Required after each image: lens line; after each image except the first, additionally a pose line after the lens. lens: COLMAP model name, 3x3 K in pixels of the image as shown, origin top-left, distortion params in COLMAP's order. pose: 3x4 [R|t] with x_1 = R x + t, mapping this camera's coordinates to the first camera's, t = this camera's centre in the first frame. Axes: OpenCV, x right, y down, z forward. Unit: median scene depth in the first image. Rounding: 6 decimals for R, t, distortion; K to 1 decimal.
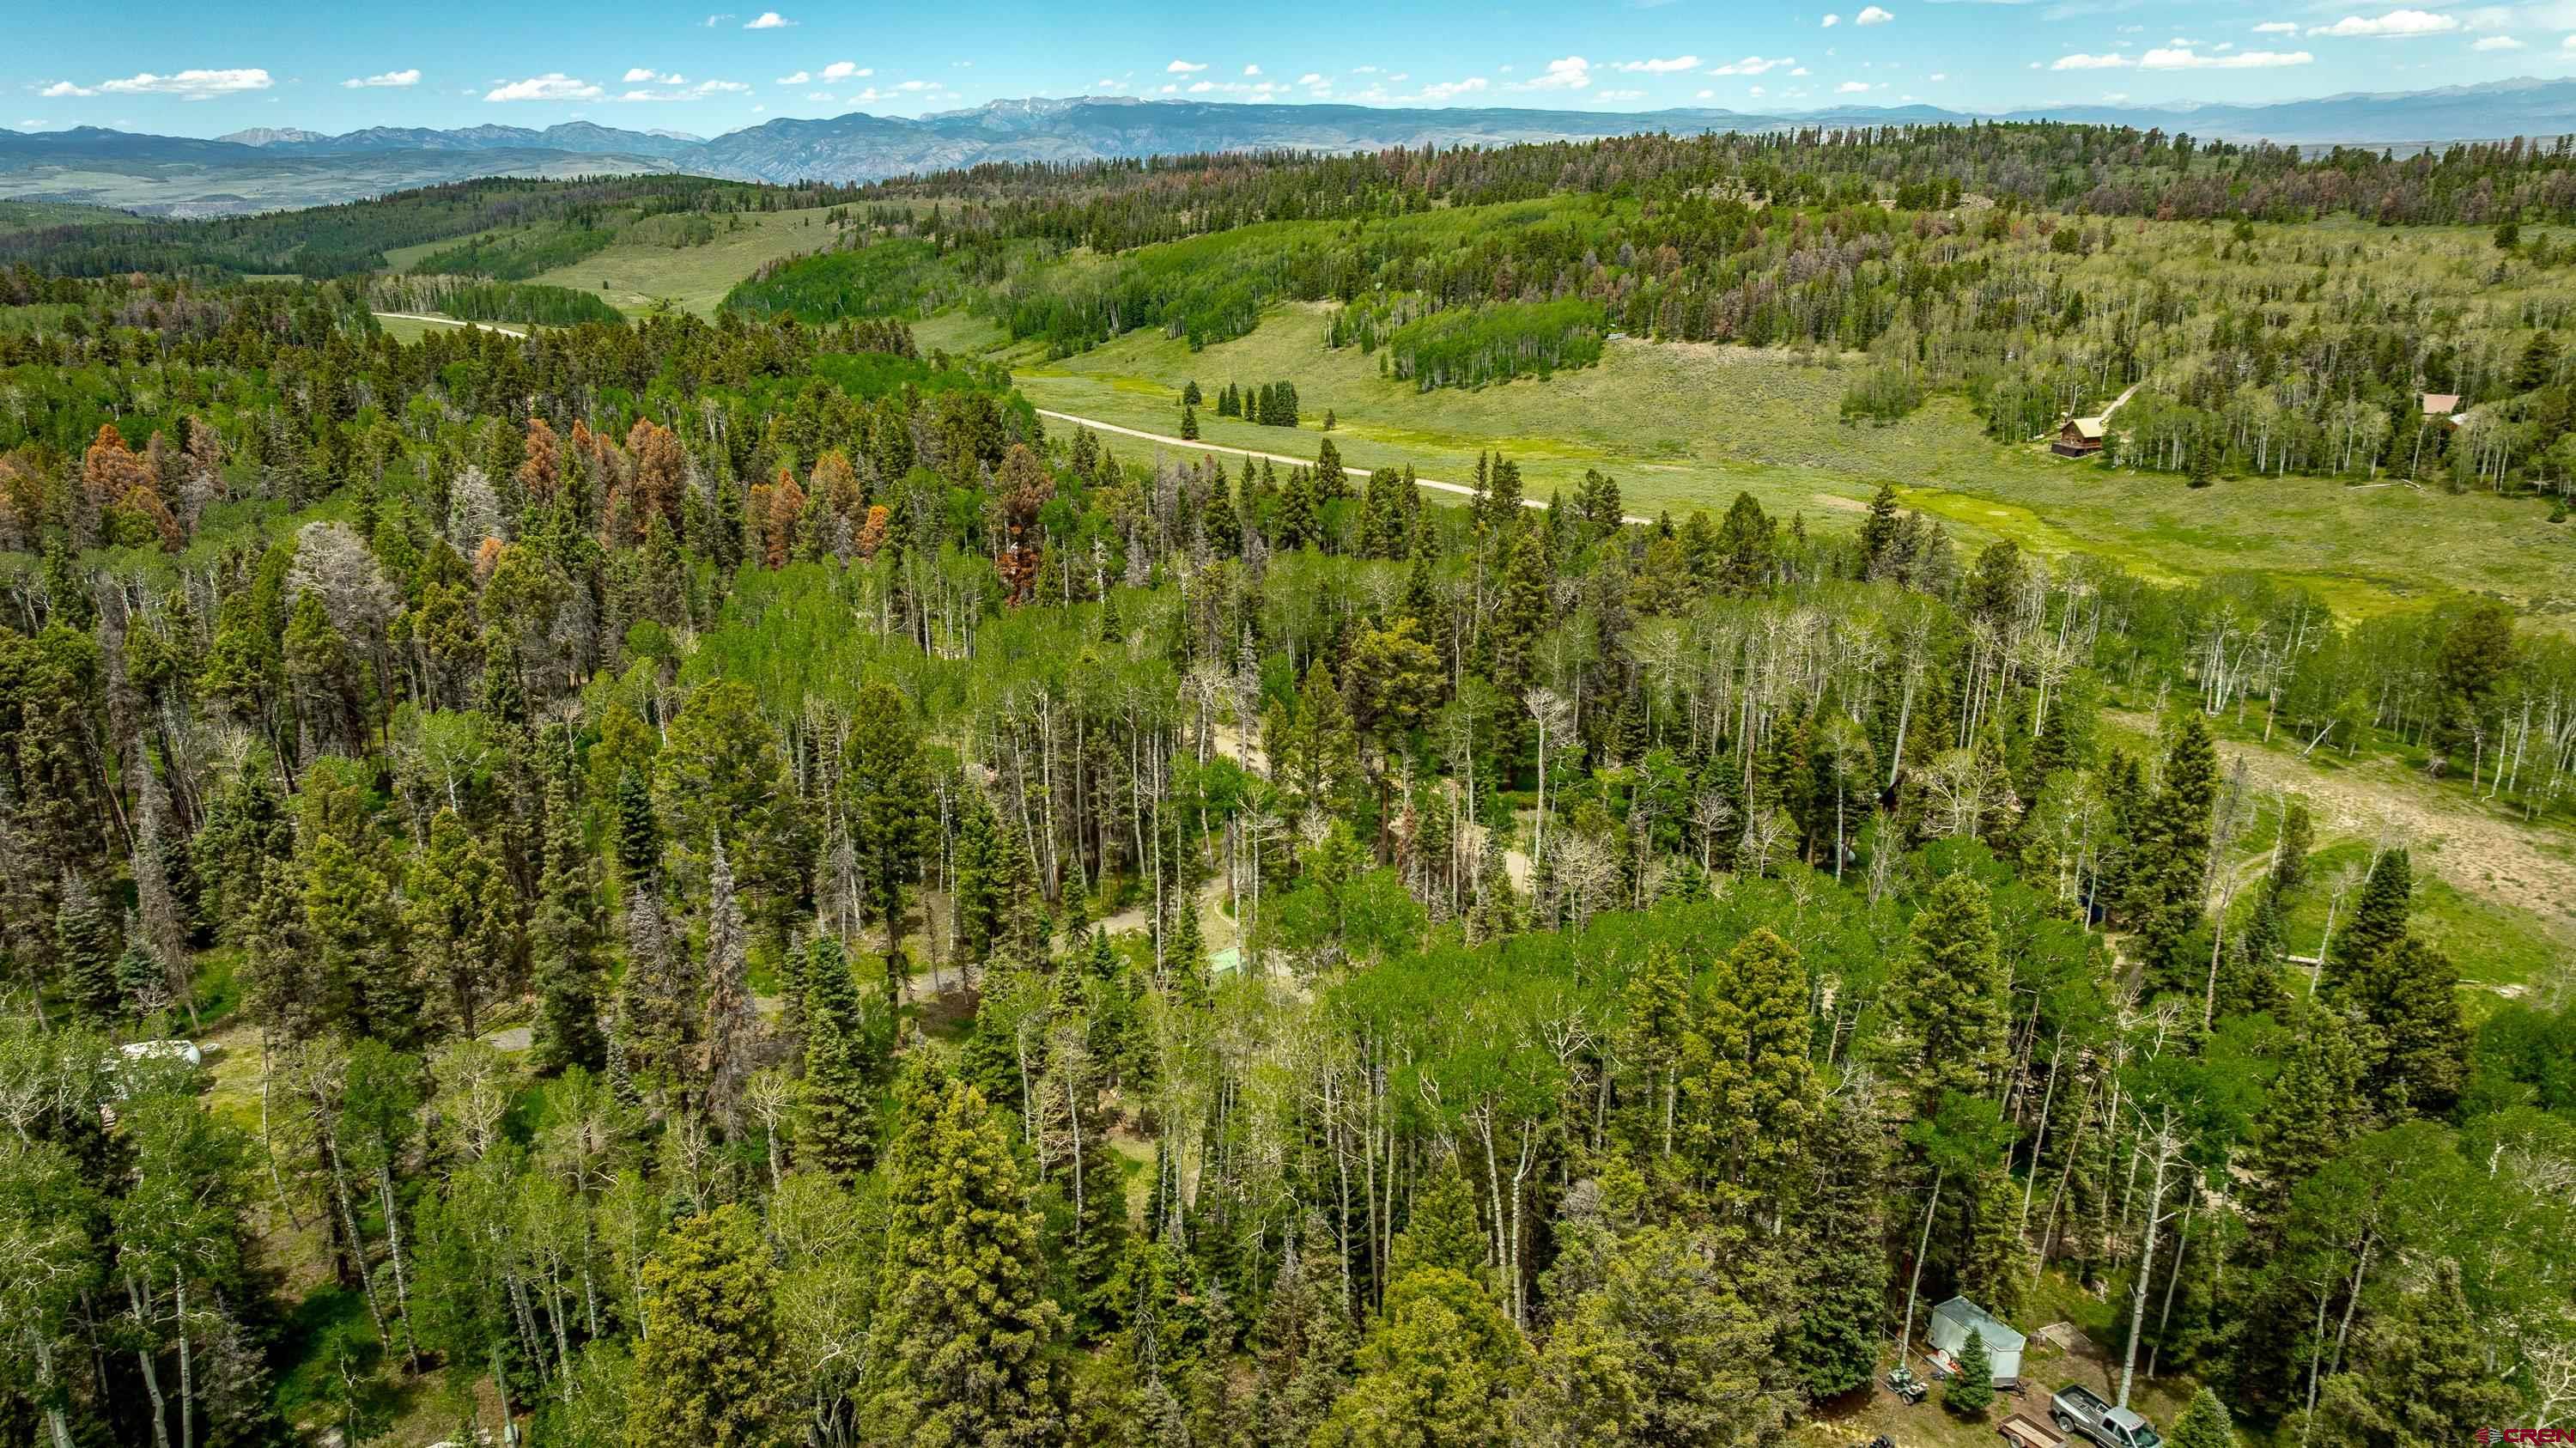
lens RADIAL K [[1826.0, 0, 1301.3], [0, 1826.0, 729.0], [0, 0, 1]] dist [-0.030760, 0.029088]
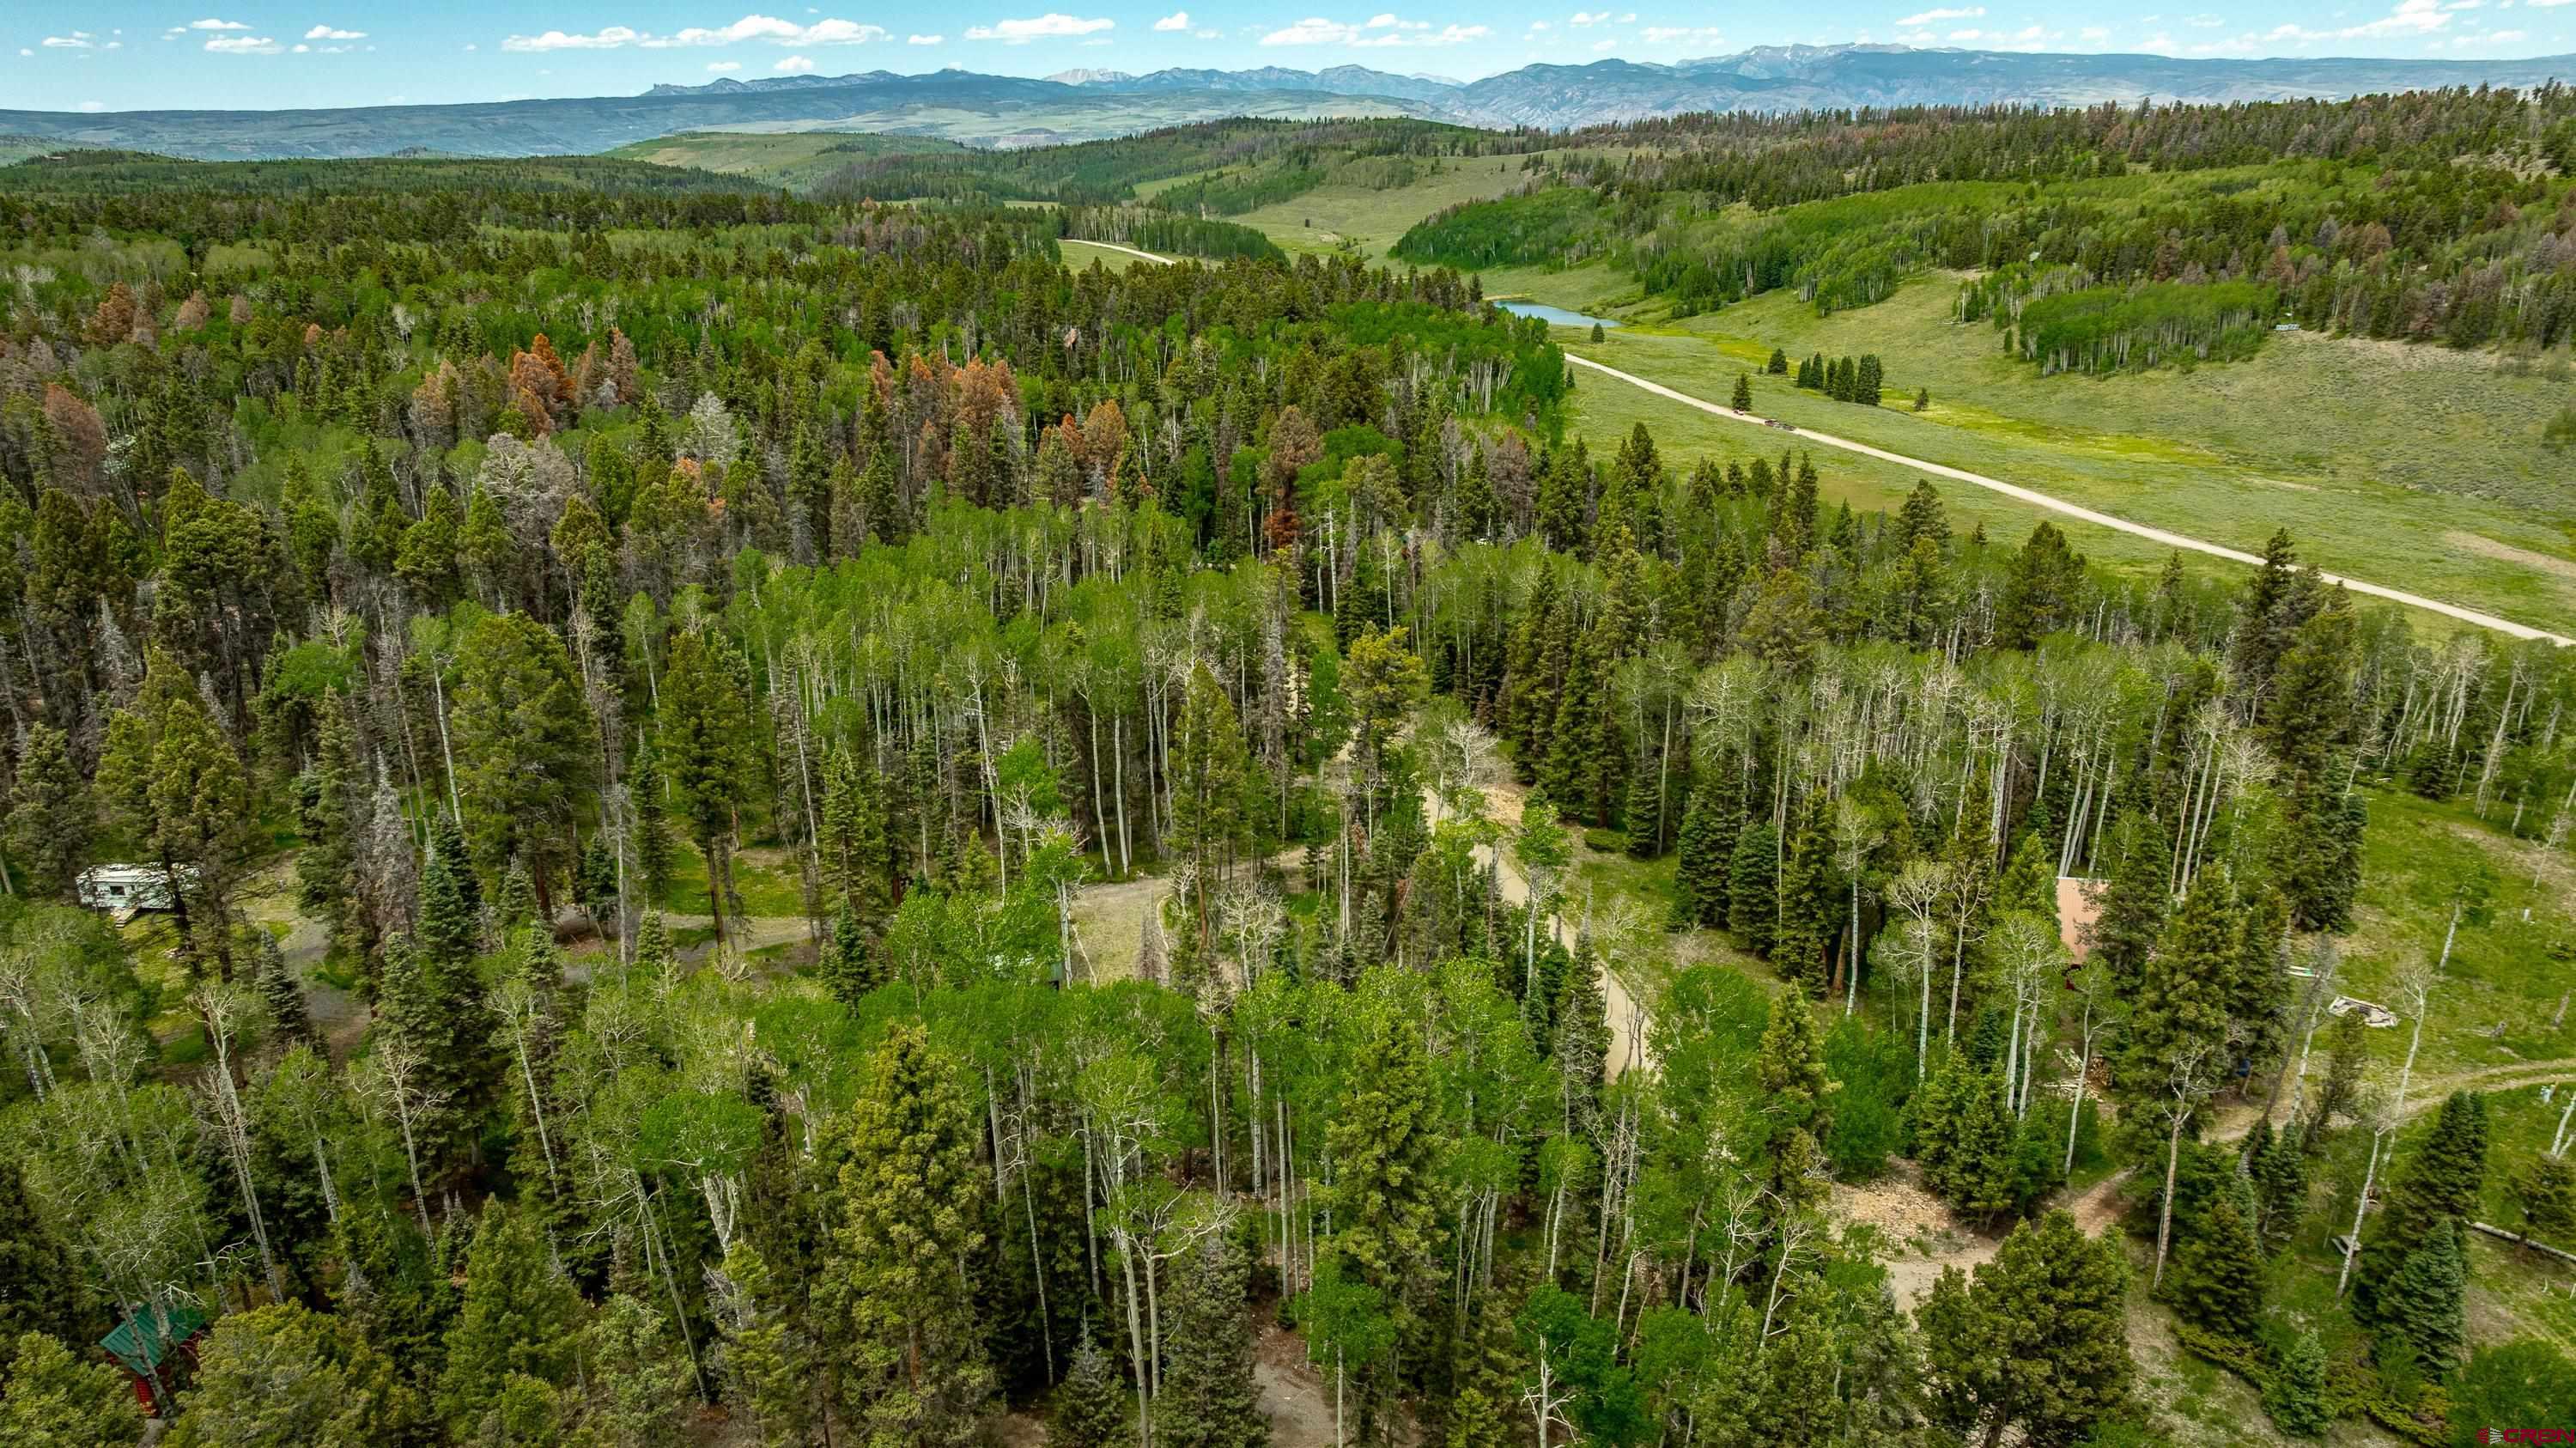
lens RADIAL K [[1826.0, 0, 1289.8], [0, 1826.0, 721.6], [0, 0, 1]] dist [-0.030760, 0.029088]
pose [[0.923949, 0.132378, -0.358878, 0.054239], [-0.124221, 0.991197, 0.045808, -0.007486], [0.361783, 0.002256, 0.932260, 0.017189]]
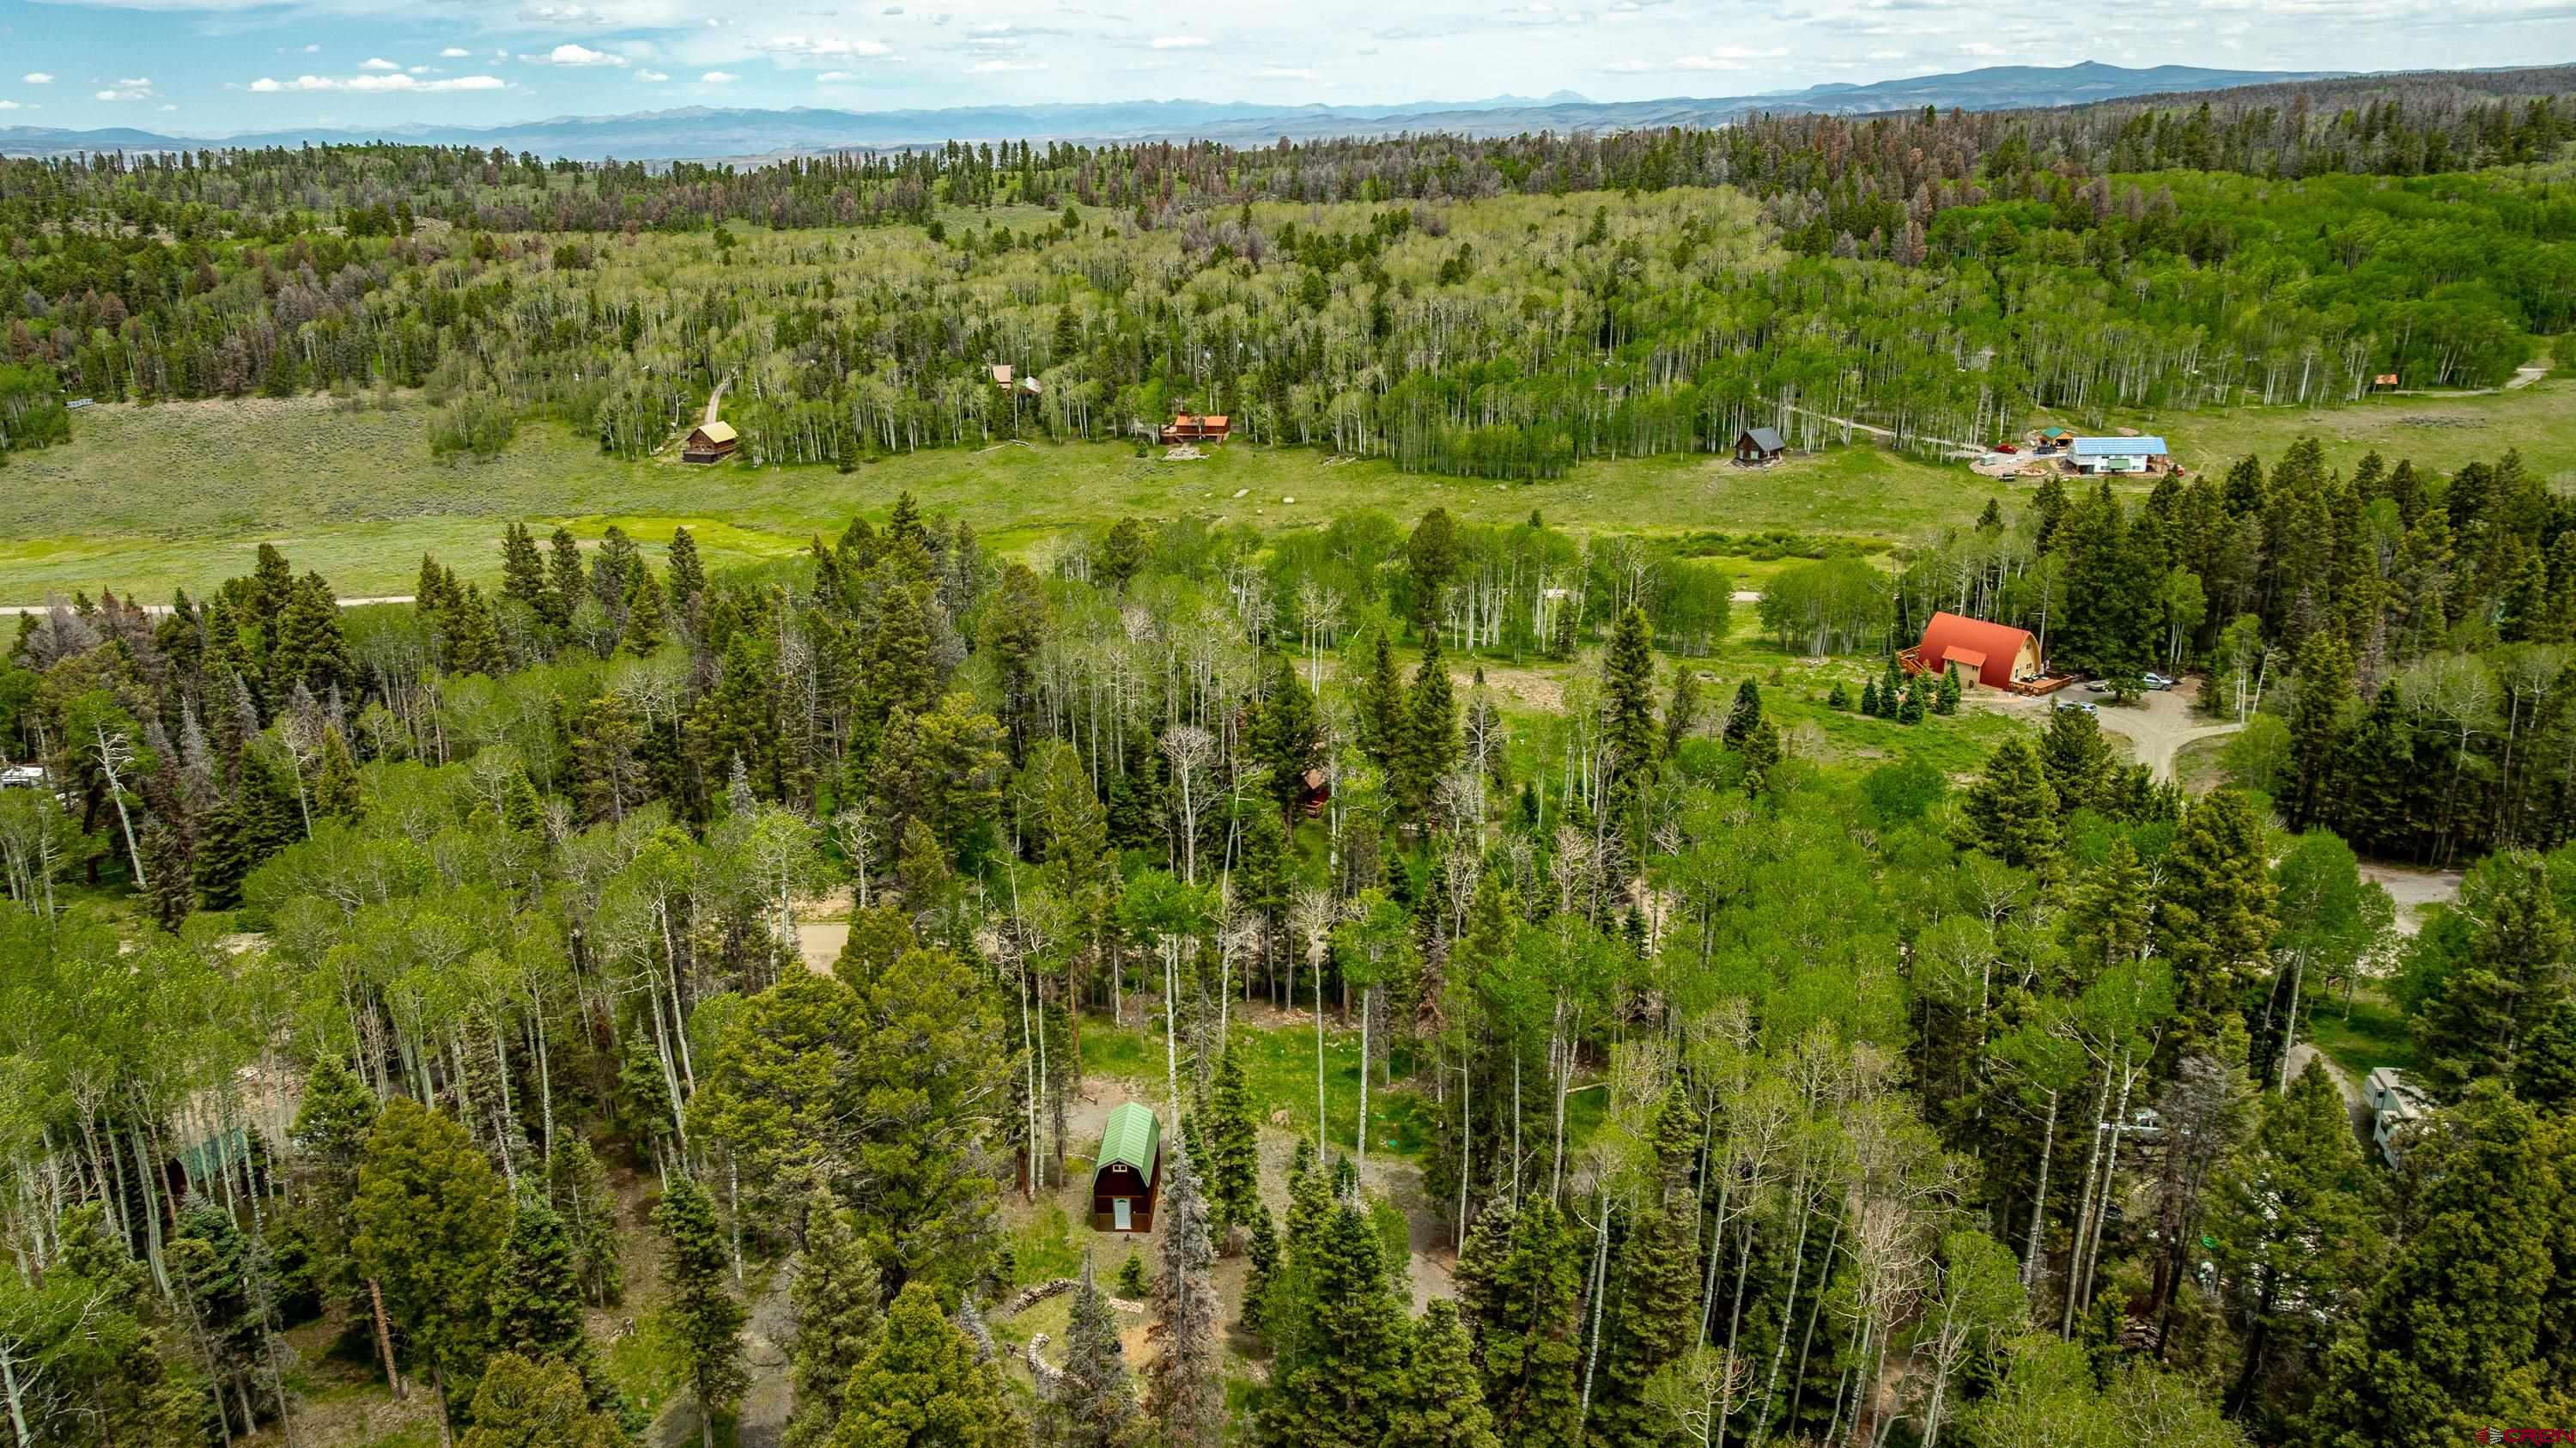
lens RADIAL K [[1826.0, 0, 1283.6], [0, 1826.0, 712.6], [0, 0, 1]] dist [-0.030760, 0.029088]
pose [[0.655366, -0.231800, 0.718863, -0.073215], [0.245652, 0.965415, 0.087348, -0.014305], [-0.714248, 0.119345, 0.689642, 0.048200]]
